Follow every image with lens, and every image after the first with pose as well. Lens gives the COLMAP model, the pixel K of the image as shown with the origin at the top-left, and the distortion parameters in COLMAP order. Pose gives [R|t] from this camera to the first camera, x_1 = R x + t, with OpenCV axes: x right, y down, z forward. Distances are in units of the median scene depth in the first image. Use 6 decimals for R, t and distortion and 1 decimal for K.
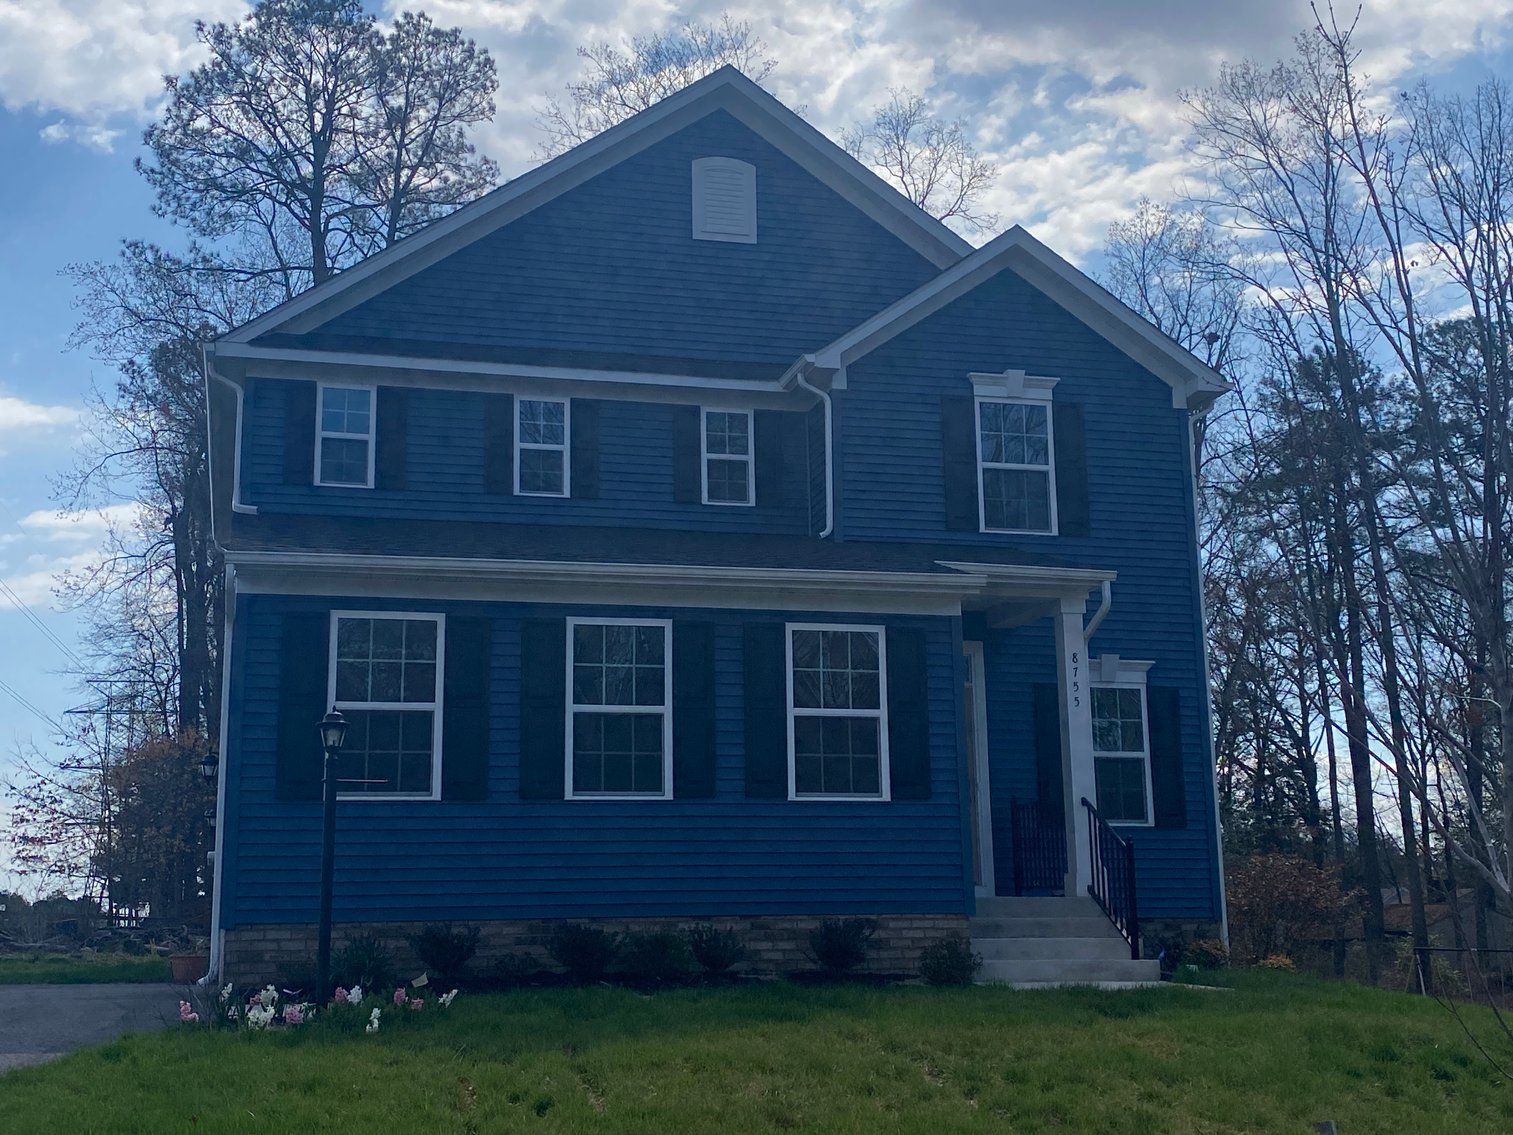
lens RADIAL K [[1925.7, 0, 757.9], [0, 1925.7, 562.7], [0, 0, 1]] dist [0.078721, 0.000000]
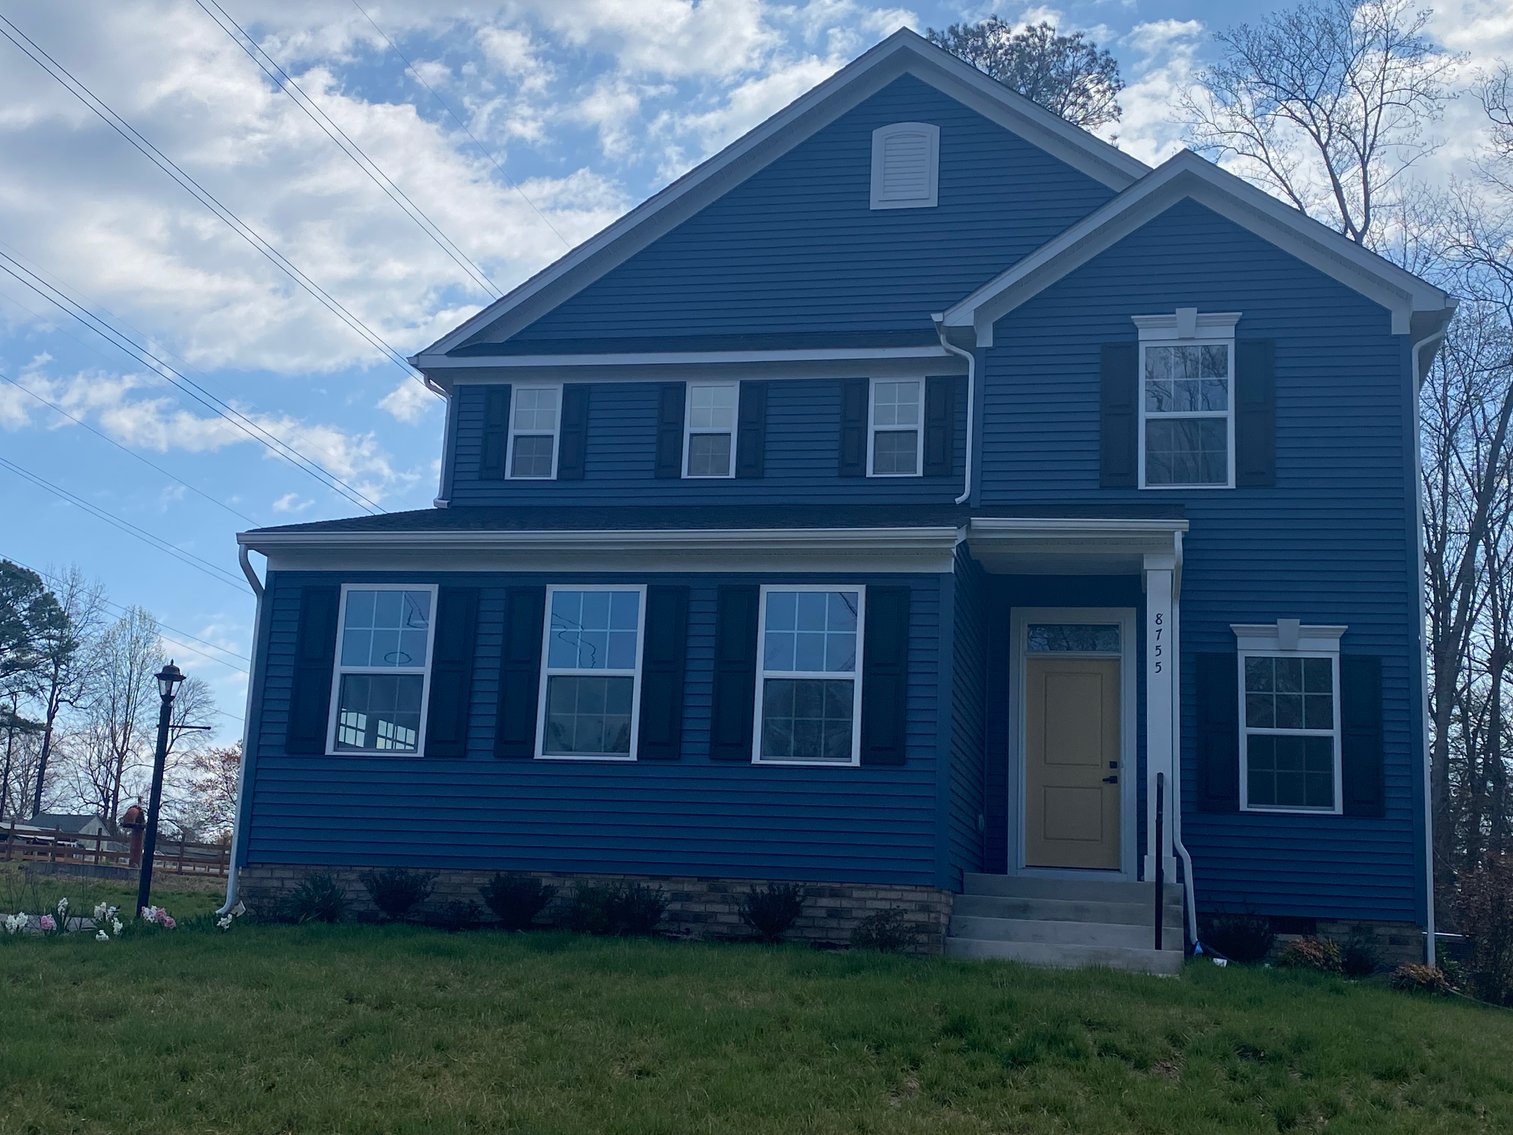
lens RADIAL K [[1925.7, 0, 753.5], [0, 1925.7, 556.9], [0, 0, 1]] dist [0.078721, 0.000000]
pose [[0.882514, -0.040939, -0.468500, 0.394183], [0.032356, 0.999129, -0.026358, 0.035700], [0.469171, 0.008102, 0.883070, 0.104714]]
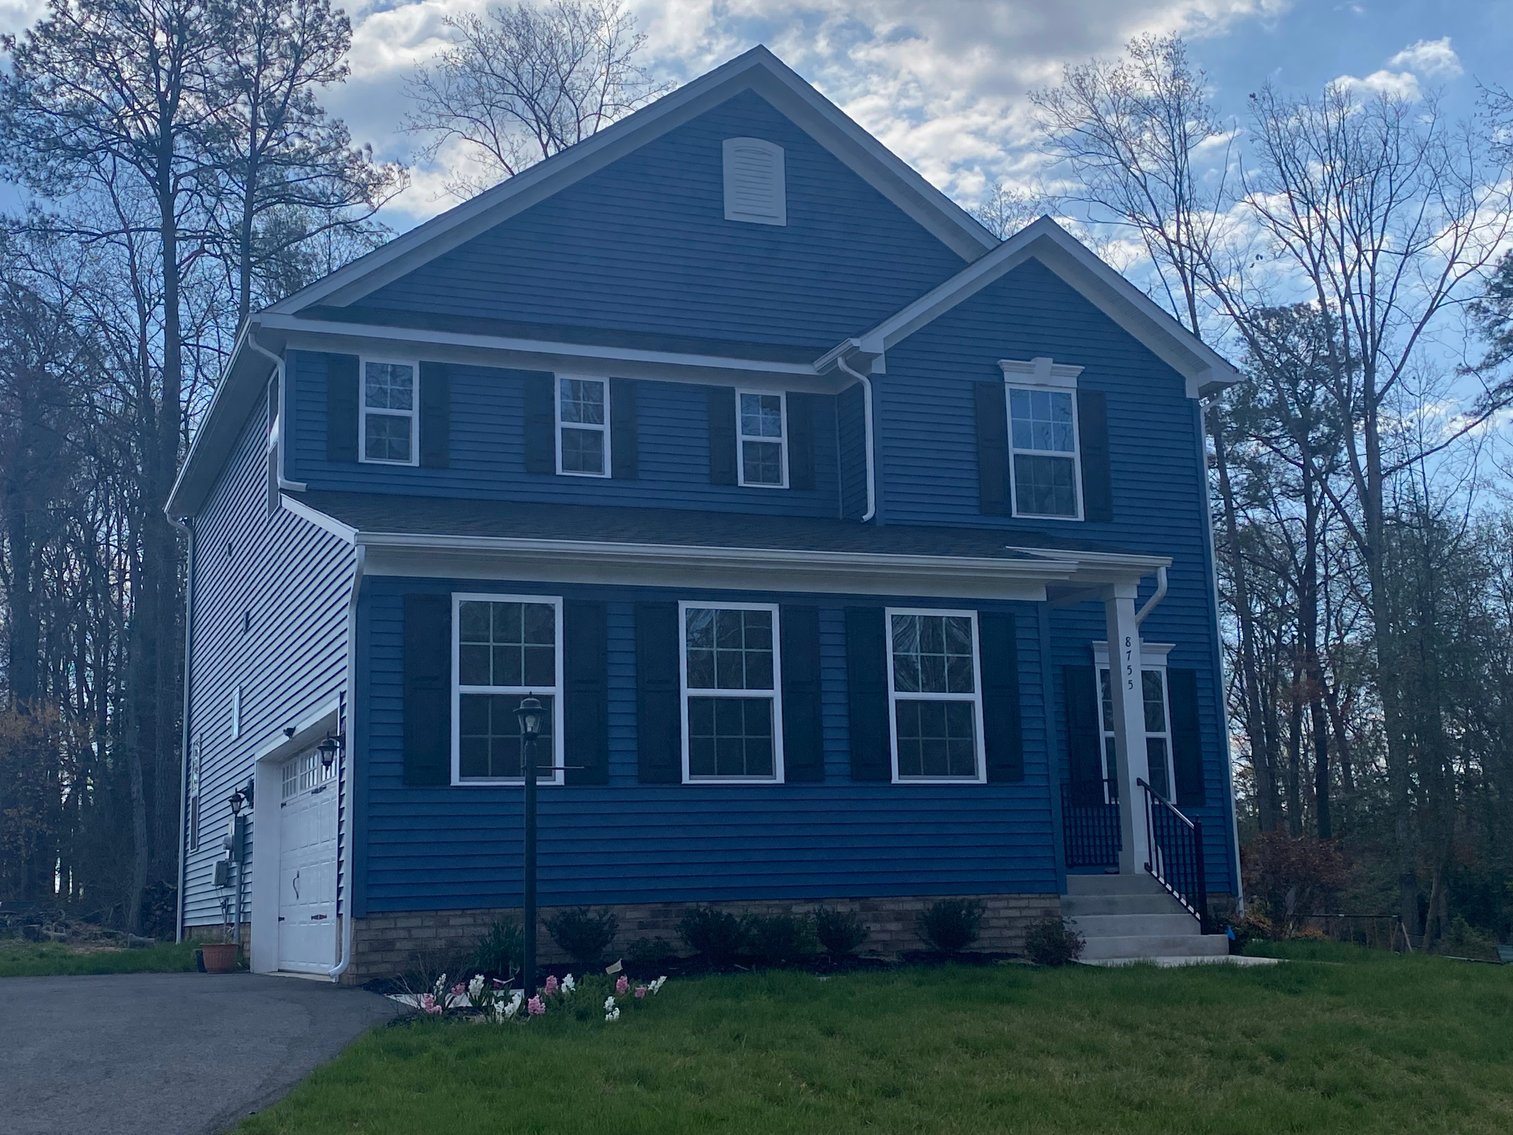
lens RADIAL K [[1925.7, 0, 754.5], [0, 1925.7, 560.0], [0, 0, 1]] dist [0.078721, 0.000000]
pose [[0.993158, 0.007620, 0.116530, -0.142353], [-0.008990, 0.999896, 0.011233, -0.003505], [-0.116432, -0.012204, 0.993124, 0.005409]]
